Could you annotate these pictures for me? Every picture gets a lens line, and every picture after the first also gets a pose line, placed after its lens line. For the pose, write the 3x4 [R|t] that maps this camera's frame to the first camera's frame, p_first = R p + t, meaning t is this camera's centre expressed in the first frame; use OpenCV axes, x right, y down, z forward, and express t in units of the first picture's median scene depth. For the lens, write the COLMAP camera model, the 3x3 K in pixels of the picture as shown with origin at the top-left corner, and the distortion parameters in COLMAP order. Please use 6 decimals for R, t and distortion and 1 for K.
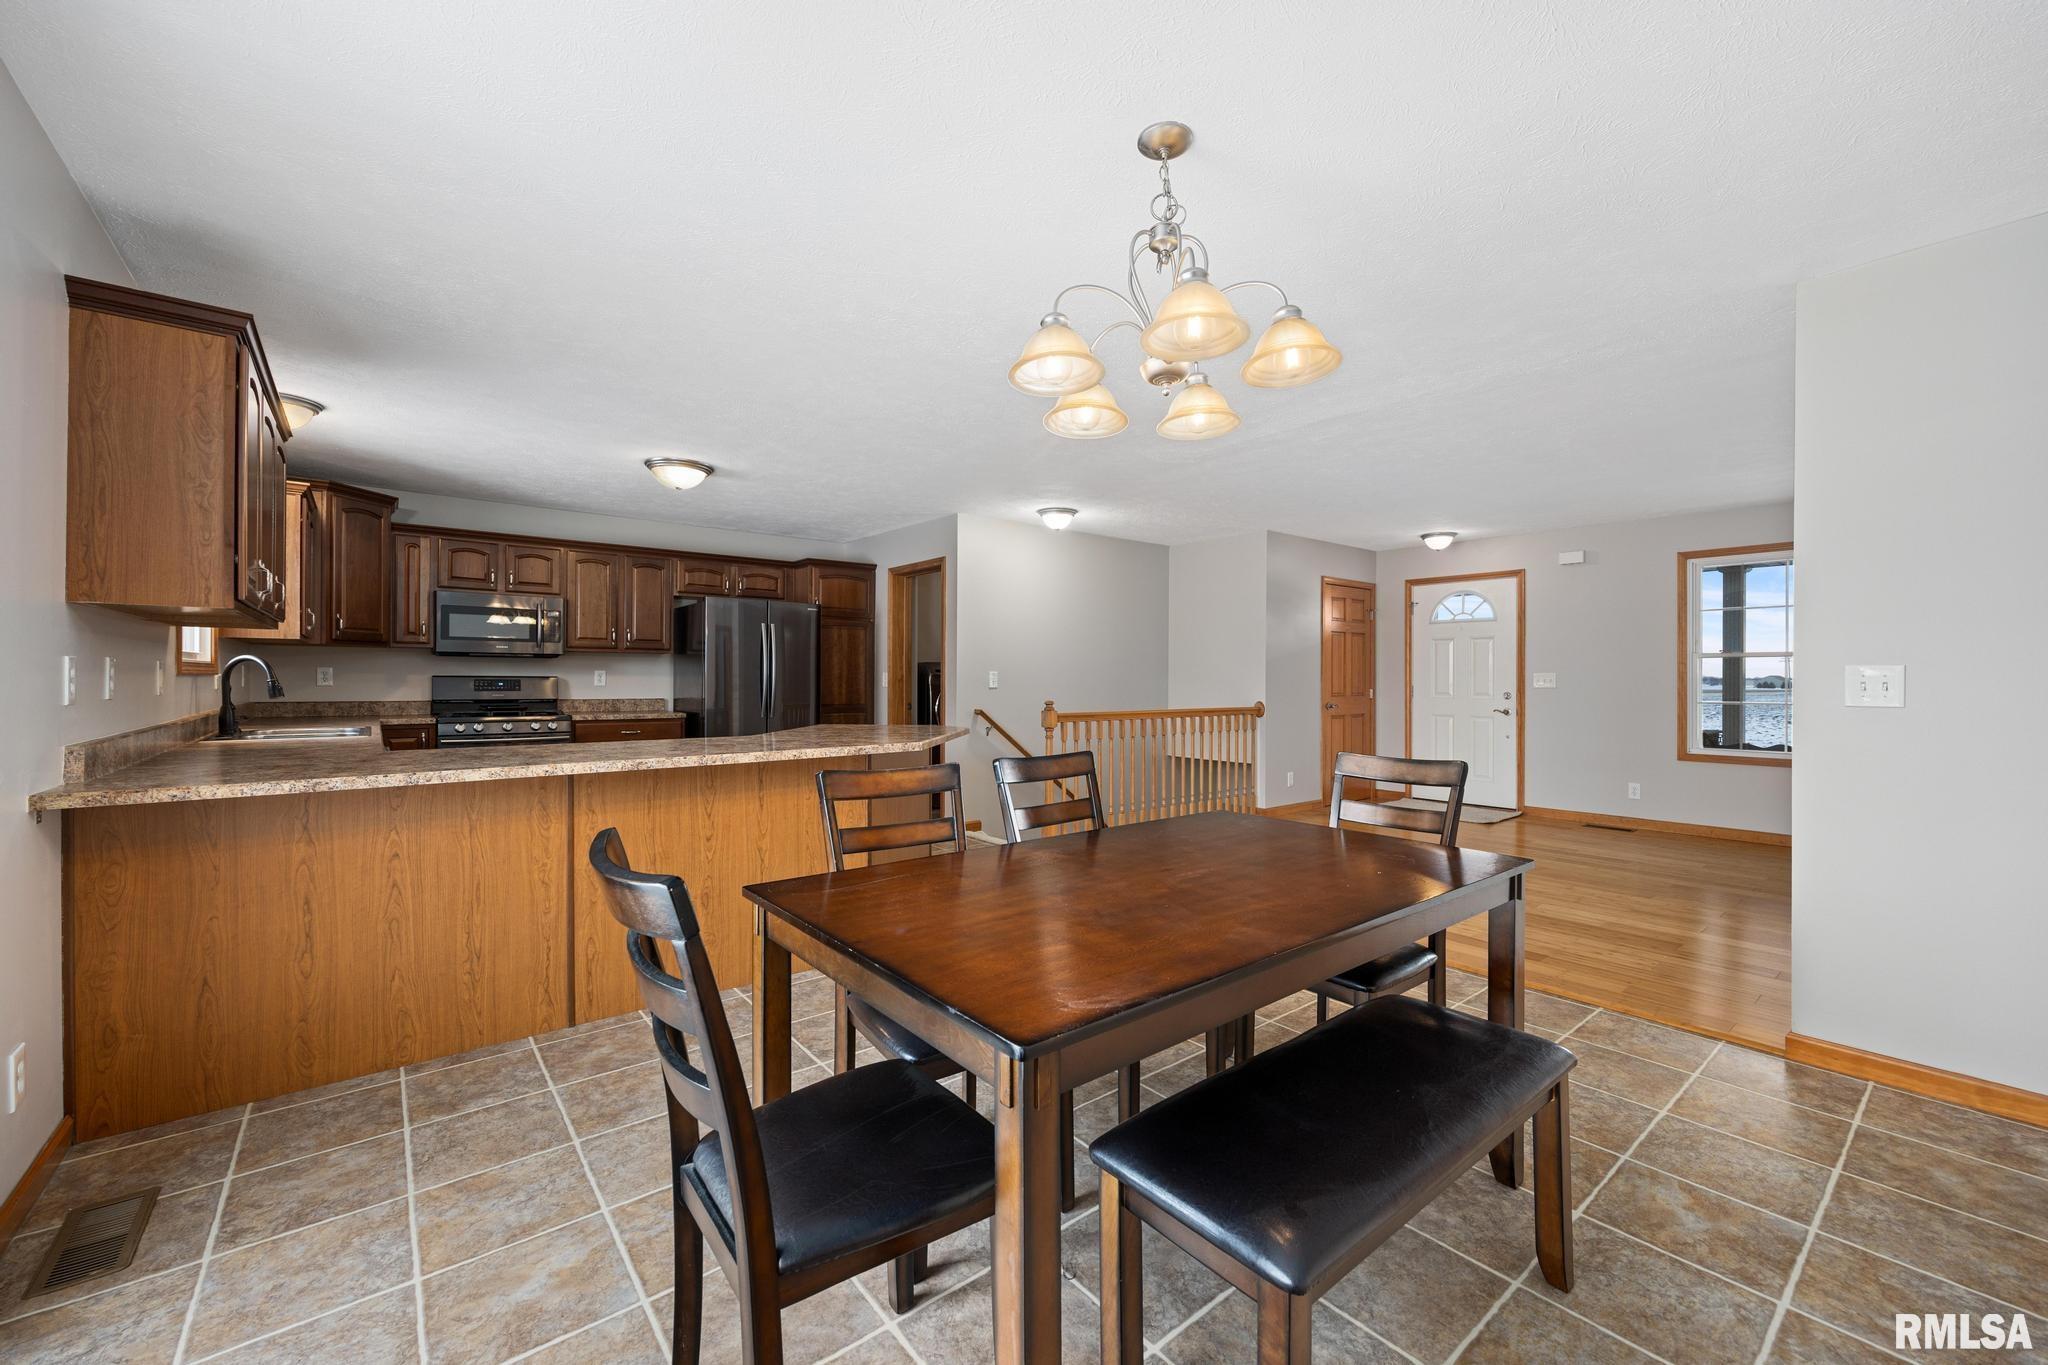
lens RADIAL K [[815.1, 0, 1036.7], [0, 815.1, 685.6], [0, 0, 1]] dist [-0.008767, 0.000524]
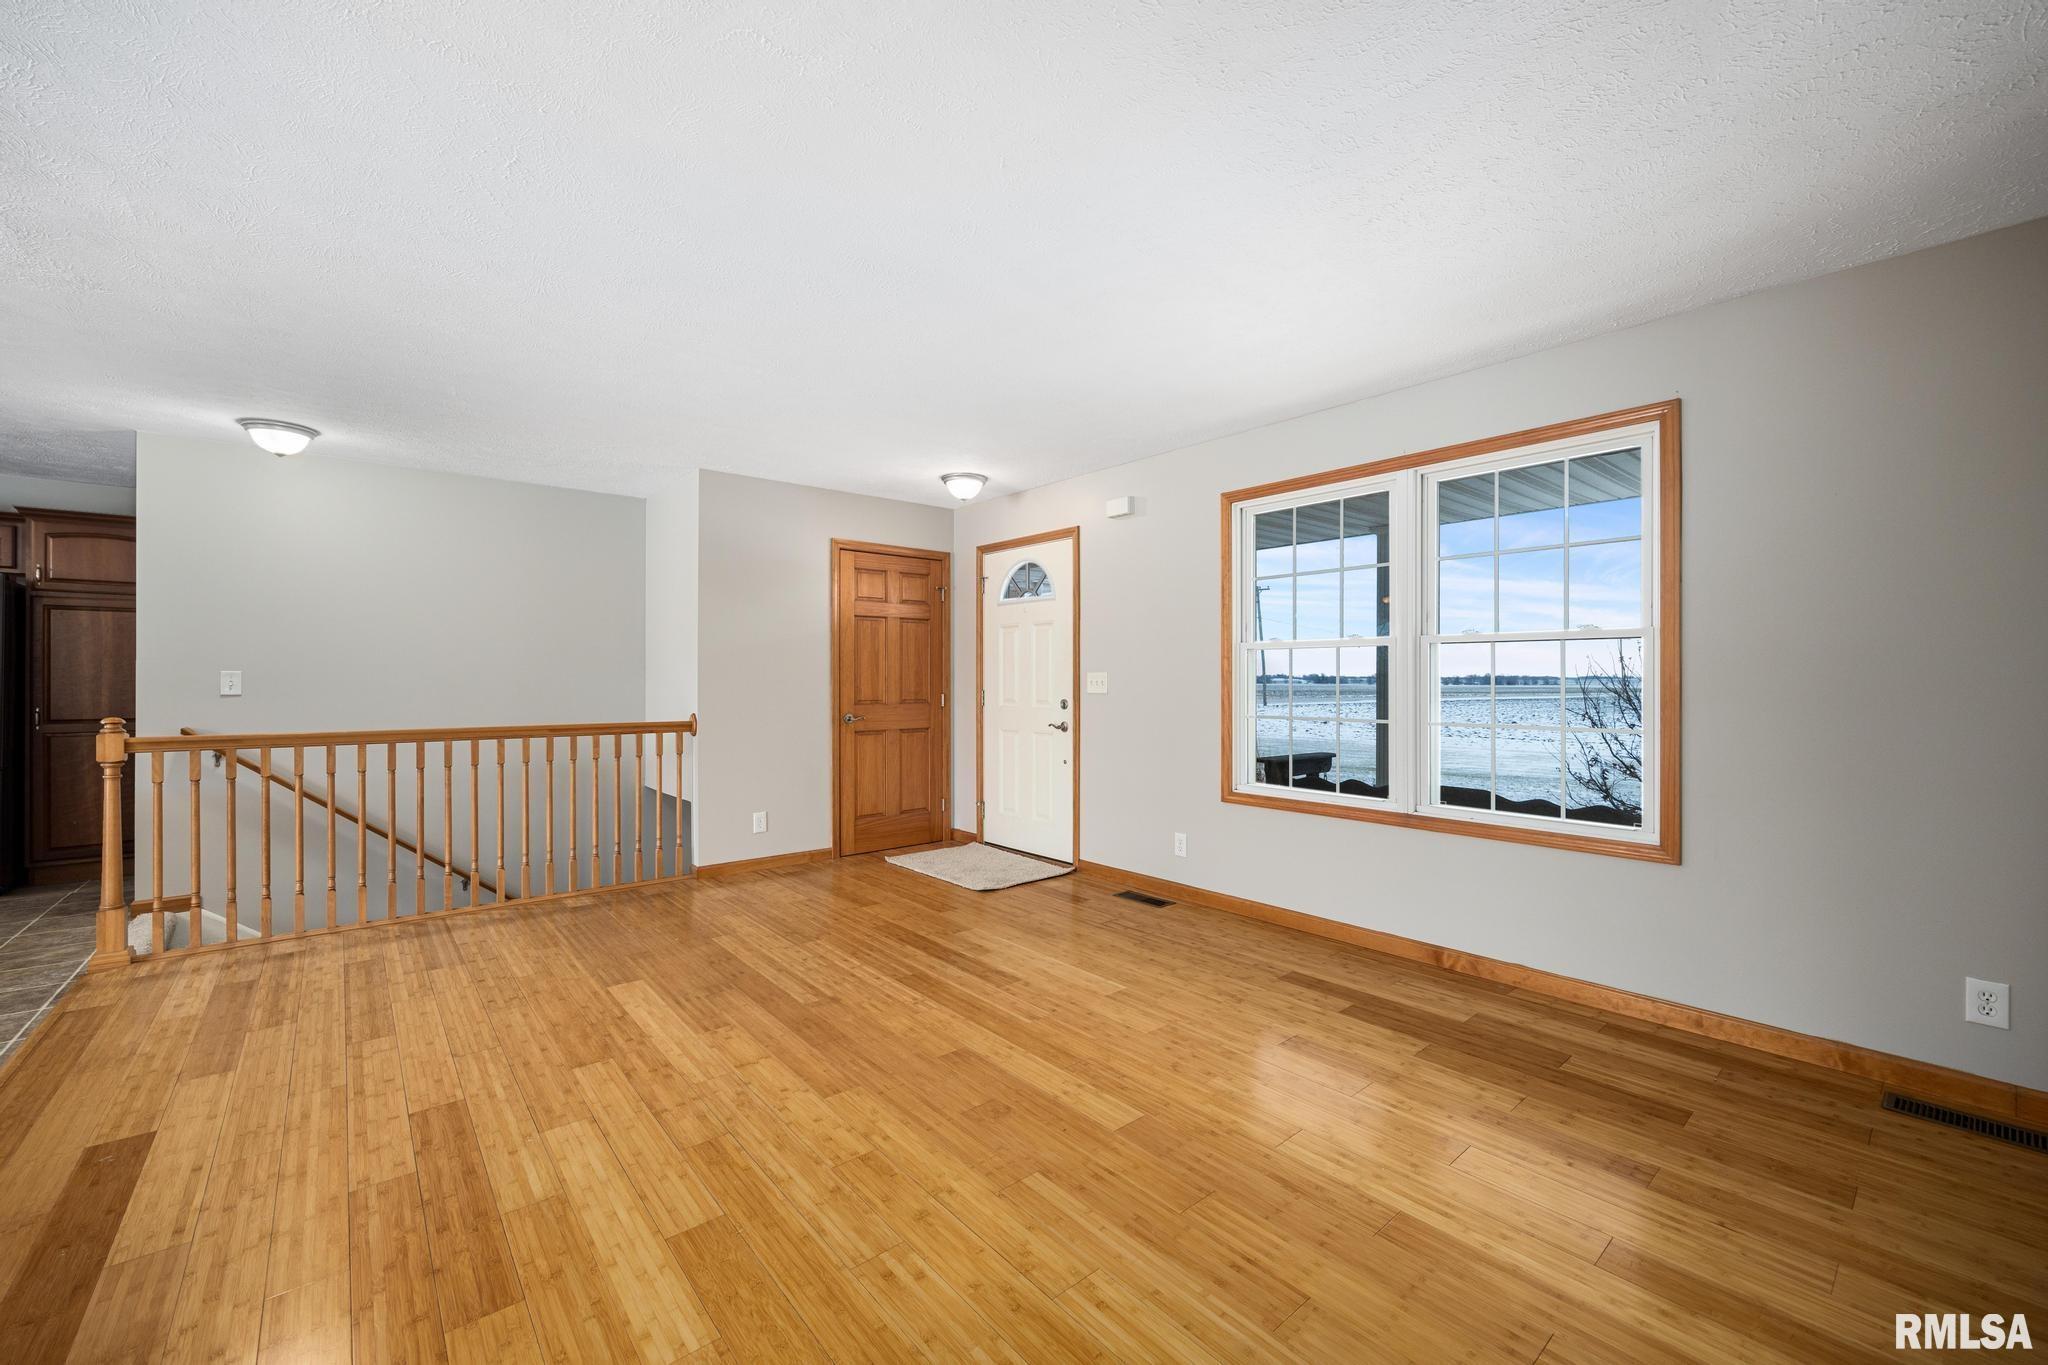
lens RADIAL K [[815.1, 0, 1038.8], [0, 815.1, 679.2], [0, 0, 1]] dist [-0.008767, 0.000524]
pose [[0.999716, -0.002321, 0.023725, 0.541981], [0.002468, 0.999978, -0.006149, -0.004805], [-0.023710, 0.006206, 0.999700, 0.284505]]
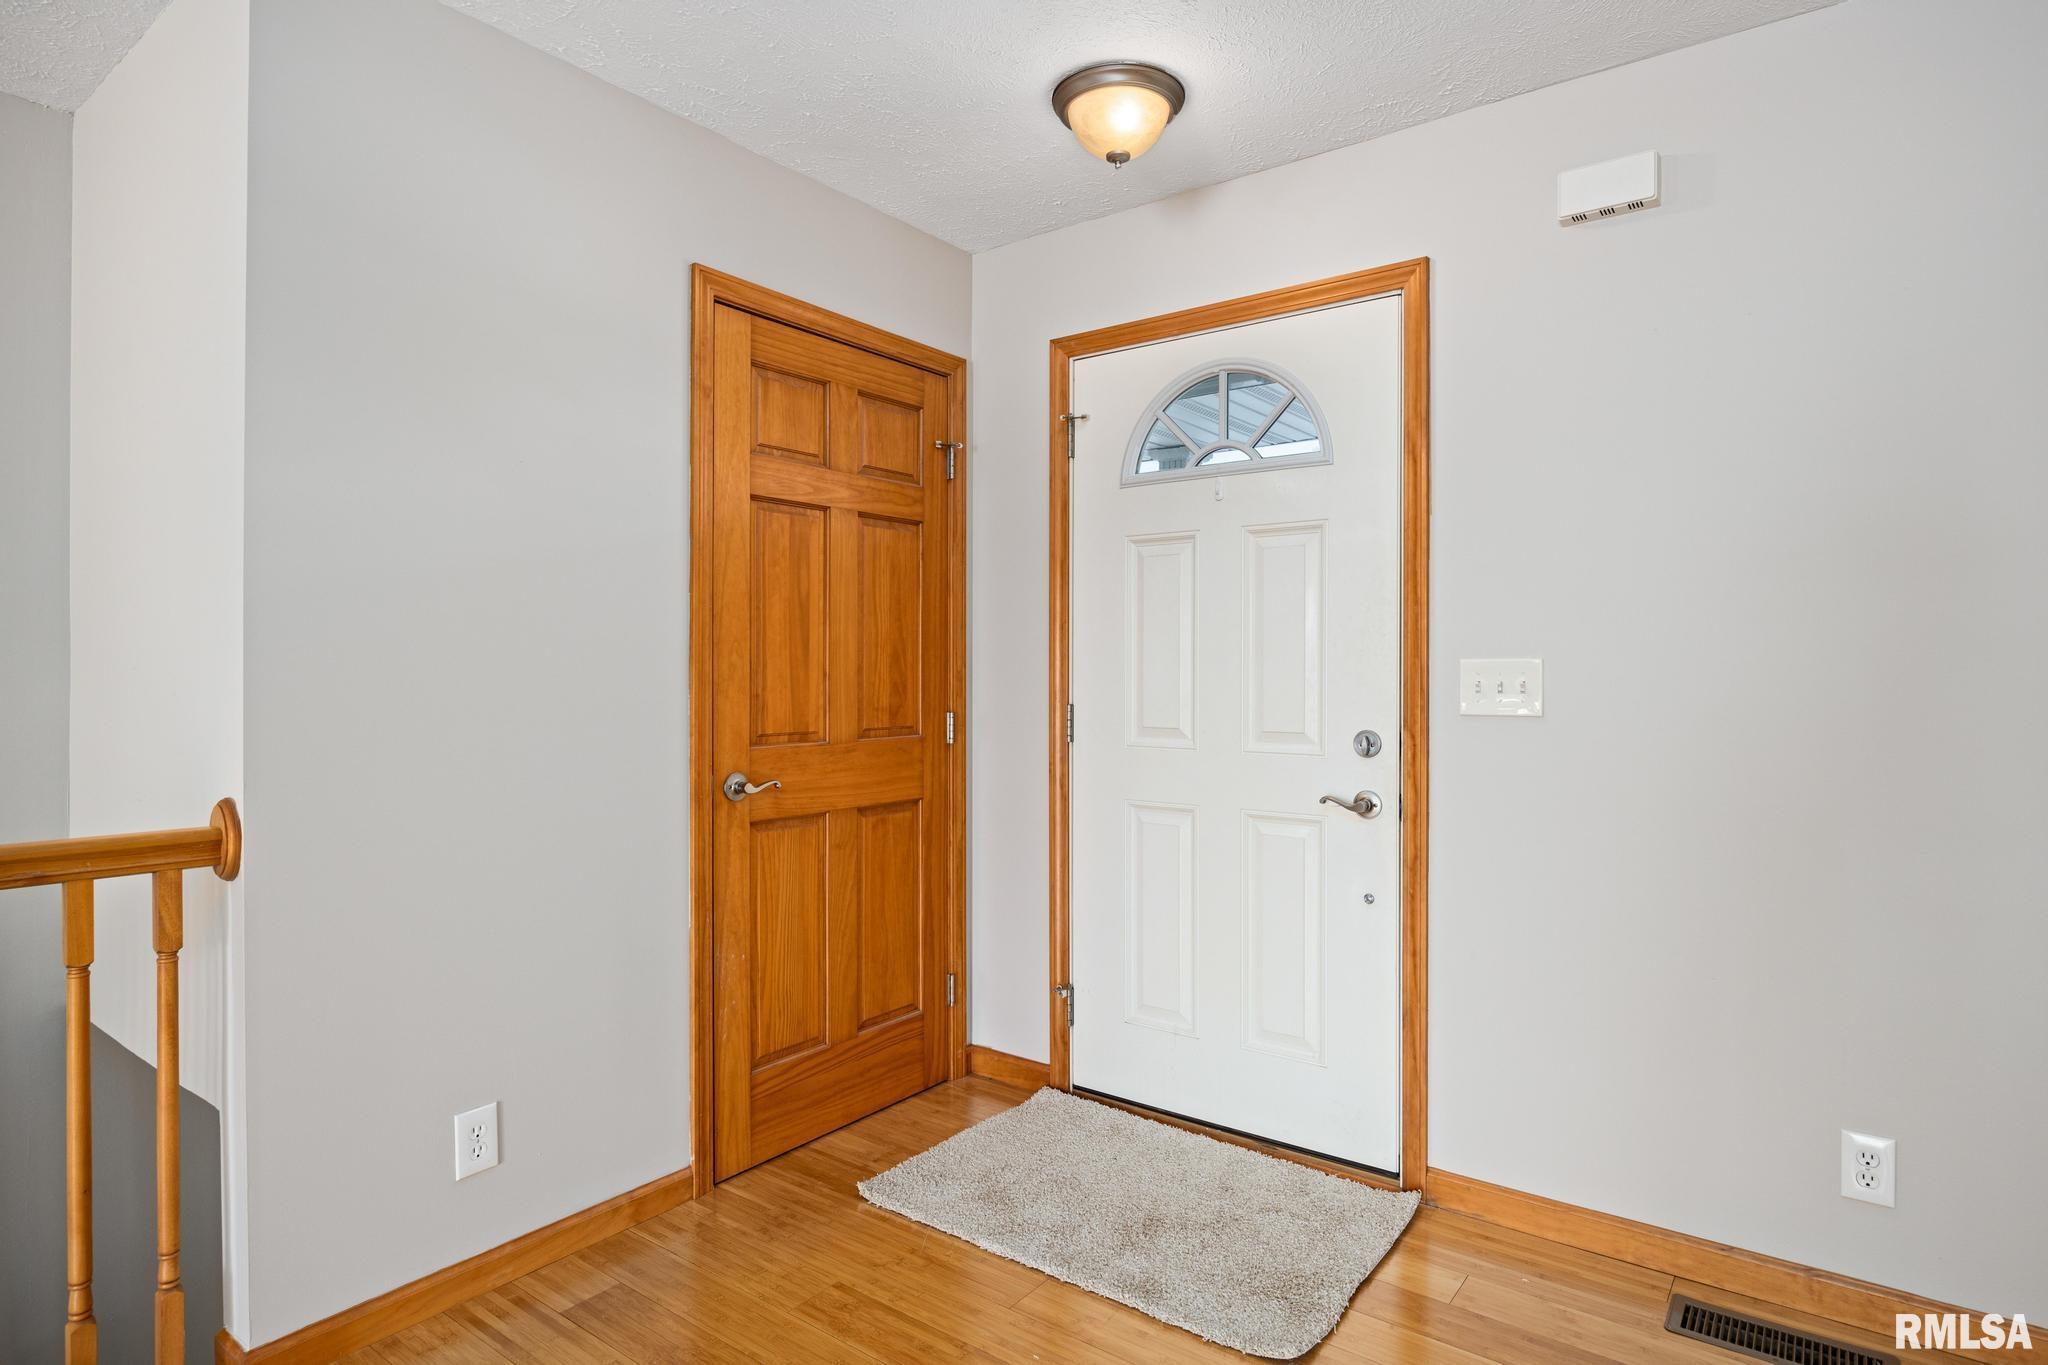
lens RADIAL K [[1102.8, 0, 1040.5], [0, 1102.8, 681.9], [0, 0, 1]] dist [0.003937, 0.001140]
pose [[0.970462, -0.002039, 0.241247, 0.390076], [0.001251, 0.999993, 0.003423, -0.008857], [-0.241252, -0.003020, 0.970458, 0.679014]]
